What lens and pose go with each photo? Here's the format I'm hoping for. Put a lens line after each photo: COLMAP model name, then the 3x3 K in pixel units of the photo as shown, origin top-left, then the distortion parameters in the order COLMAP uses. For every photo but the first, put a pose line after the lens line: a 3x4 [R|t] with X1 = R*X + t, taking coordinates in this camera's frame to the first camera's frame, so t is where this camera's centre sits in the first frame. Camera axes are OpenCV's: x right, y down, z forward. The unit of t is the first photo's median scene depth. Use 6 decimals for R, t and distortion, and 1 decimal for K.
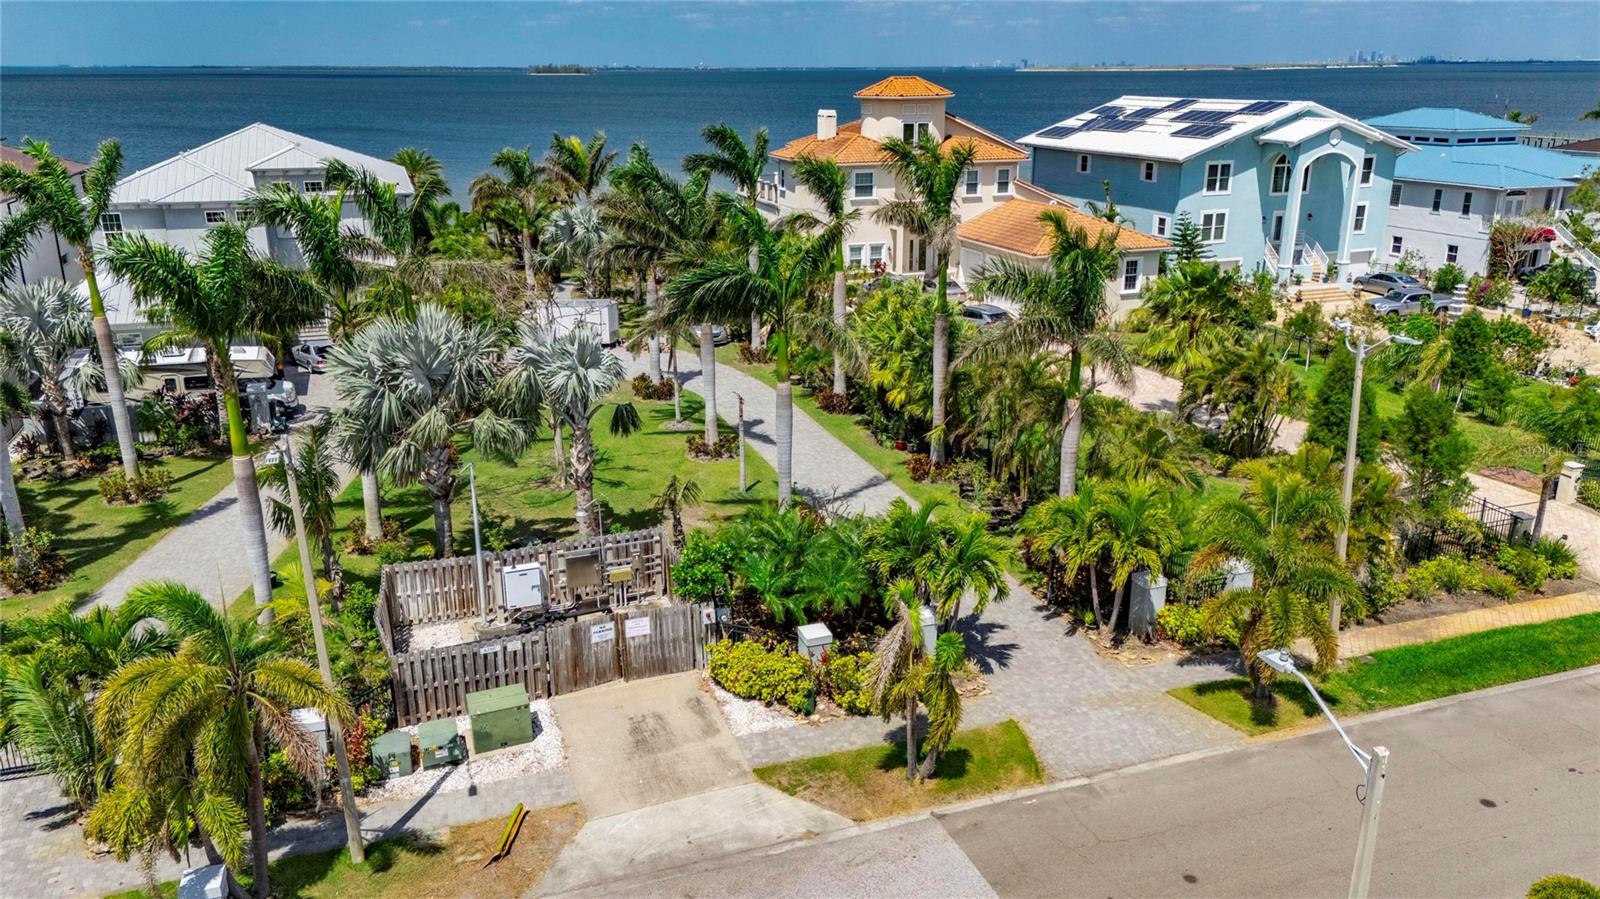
lens RADIAL K [[1174.1, 0, 803.5], [0, 1174.1, 445.6], [0, 0, 1]] dist [0.069710, -0.062610]
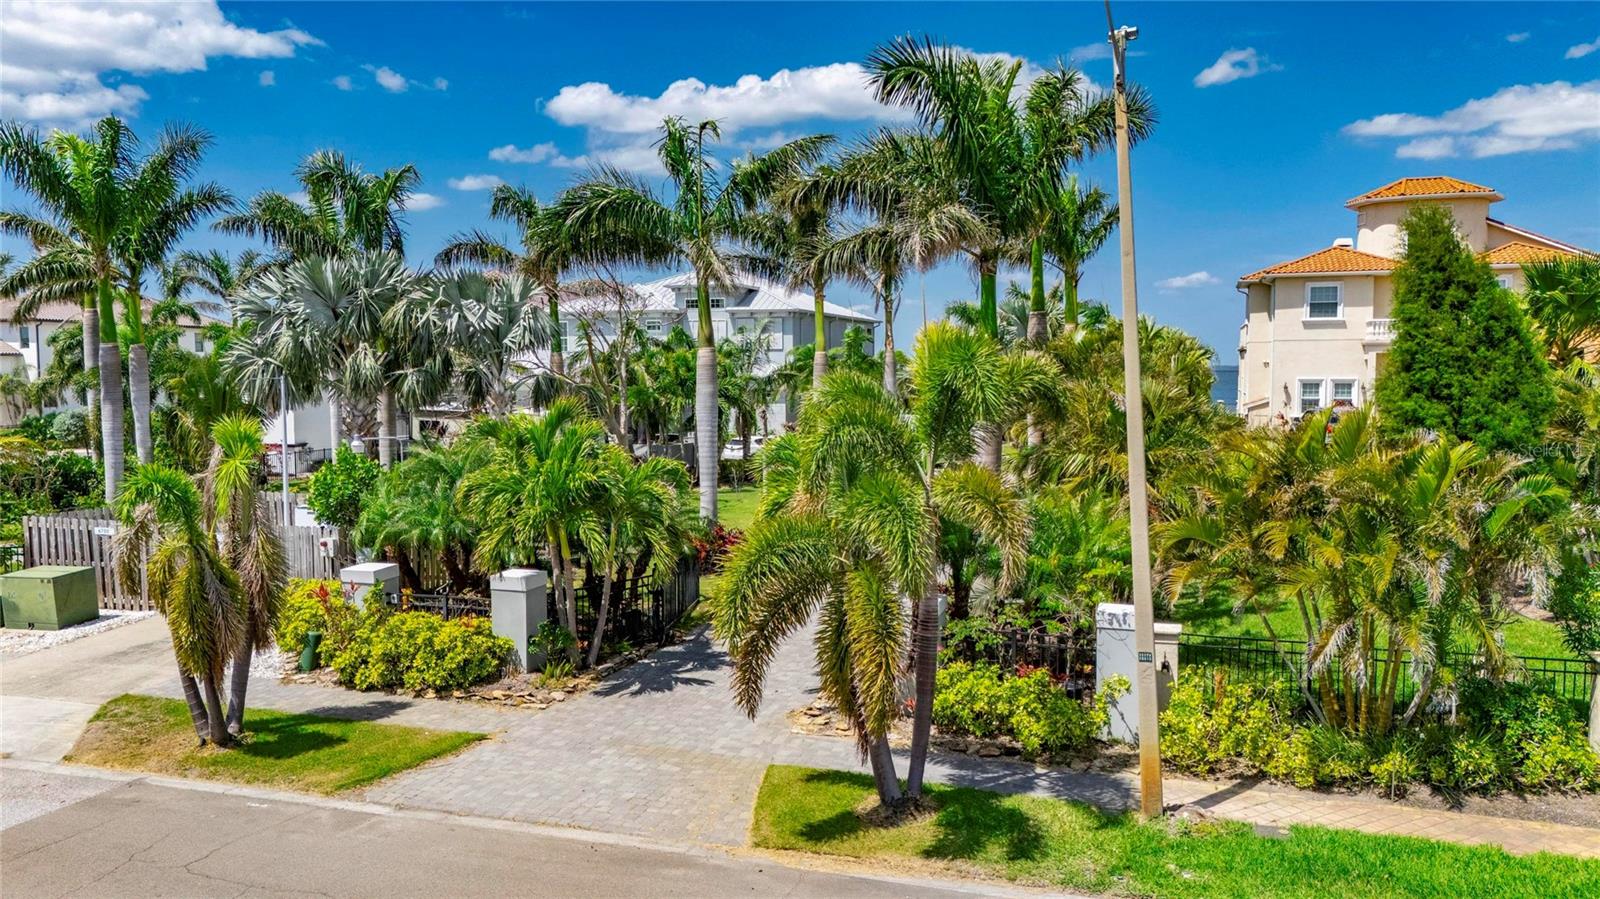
lens RADIAL K [[1177.3, 0, 803.4], [0, 1177.3, 445.8], [0, 0, 1]] dist [0.060952, -0.056424]
pose [[0.791747, 0.042219, -0.609388, 0.414689], [-0.186925, 0.966497, -0.175902, 0.106424], [0.581546, 0.253180, 0.773113, 0.380554]]
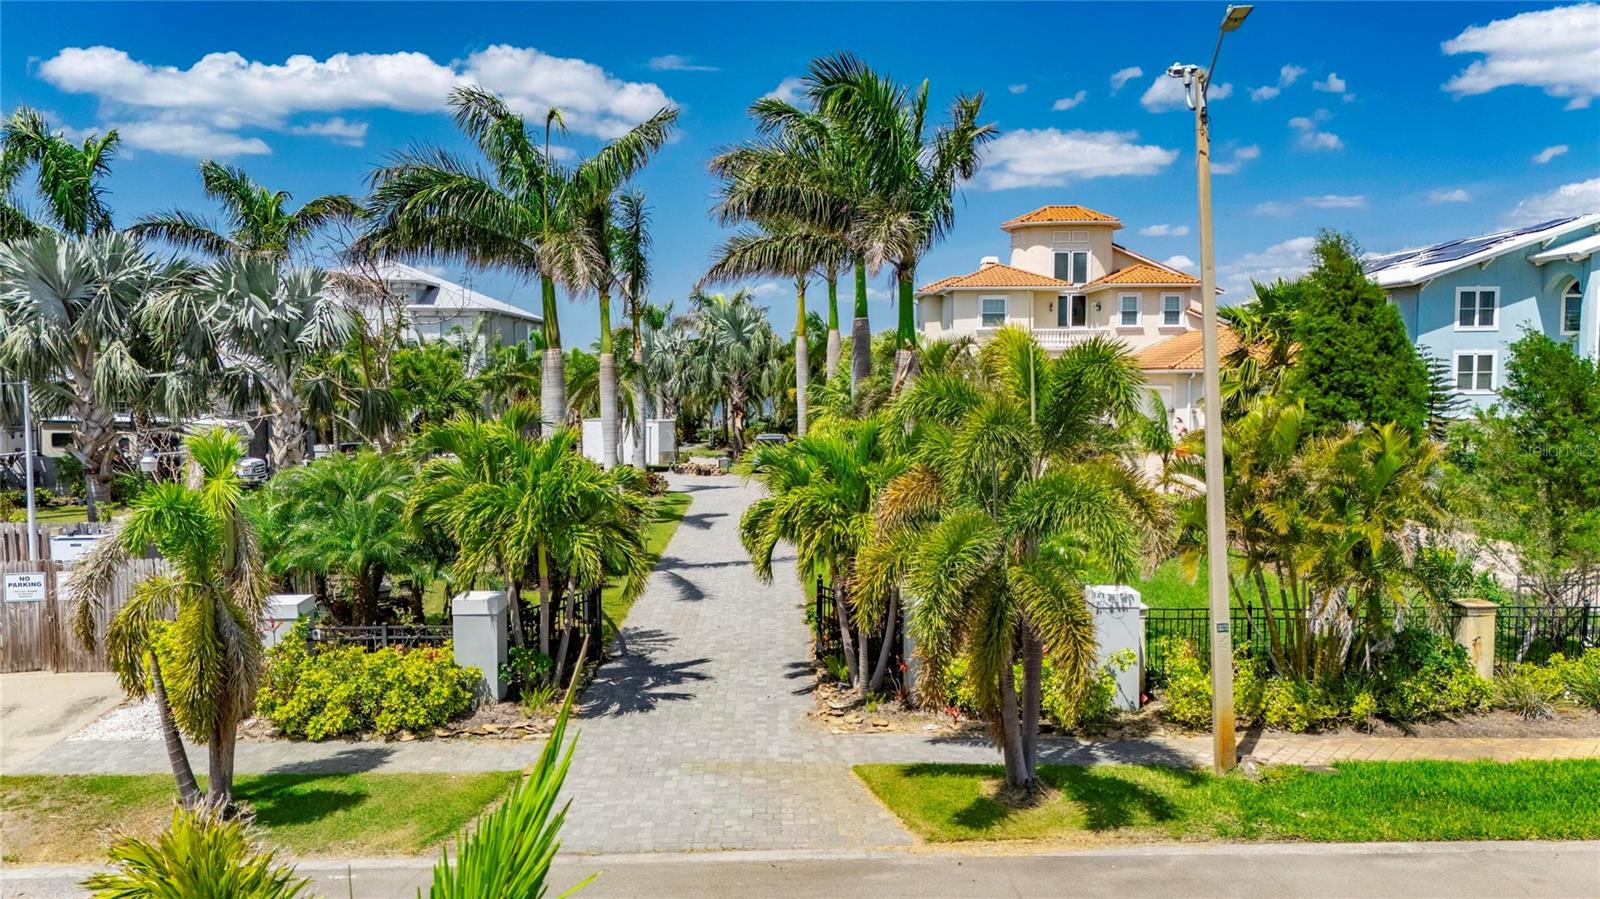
lens RADIAL K [[1177.3, 0, 803.4], [0, 1177.3, 445.8], [0, 0, 1]] dist [0.060952, -0.056424]
pose [[0.952675, 0.020148, -0.303323, 0.291386], [-0.093362, 0.968970, -0.228870, 0.127107], [0.289299, 0.246358, 0.924994, 0.318401]]
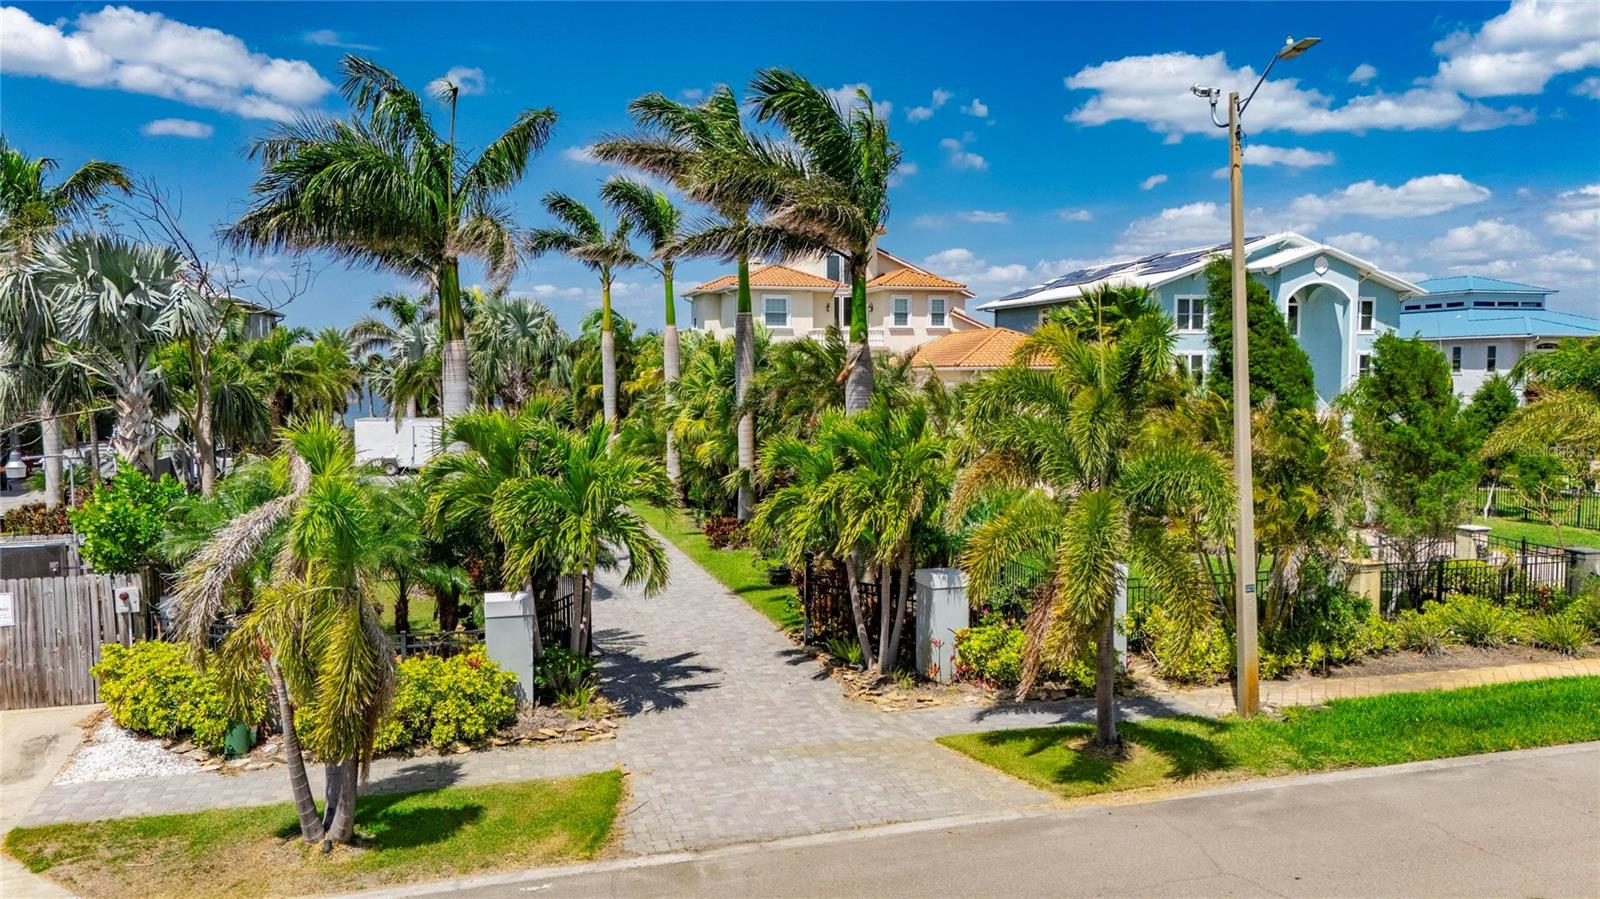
lens RADIAL K [[1177.3, 0, 803.4], [0, 1177.3, 445.8], [0, 0, 1]] dist [0.060952, -0.056424]
pose [[0.999049, 0.003634, -0.043456, 0.178322], [-0.014129, 0.969740, -0.243732, 0.139115], [0.041255, 0.244114, 0.968869, 0.292873]]
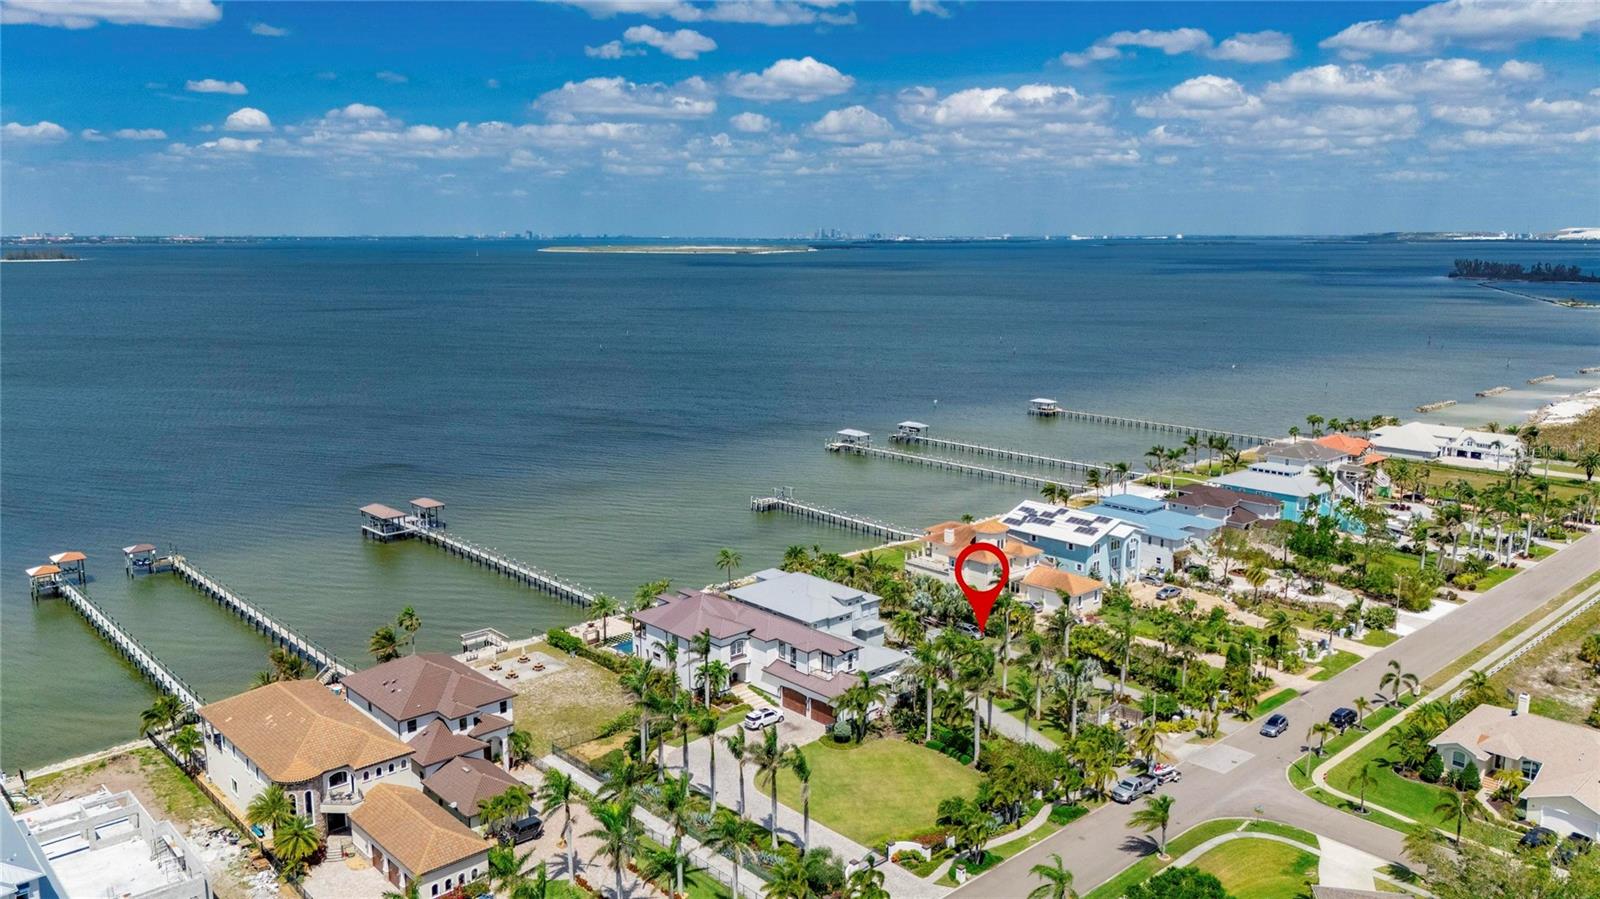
lens RADIAL K [[1177.3, 0, 803.4], [0, 1177.3, 445.8], [0, 0, 1]] dist [0.060952, -0.056424]
pose [[0.917137, -0.071189, 0.392163, -2.218184], [0.122813, 0.986521, -0.108134, -0.421728], [-0.379179, 0.147337, 0.913518, -2.120392]]
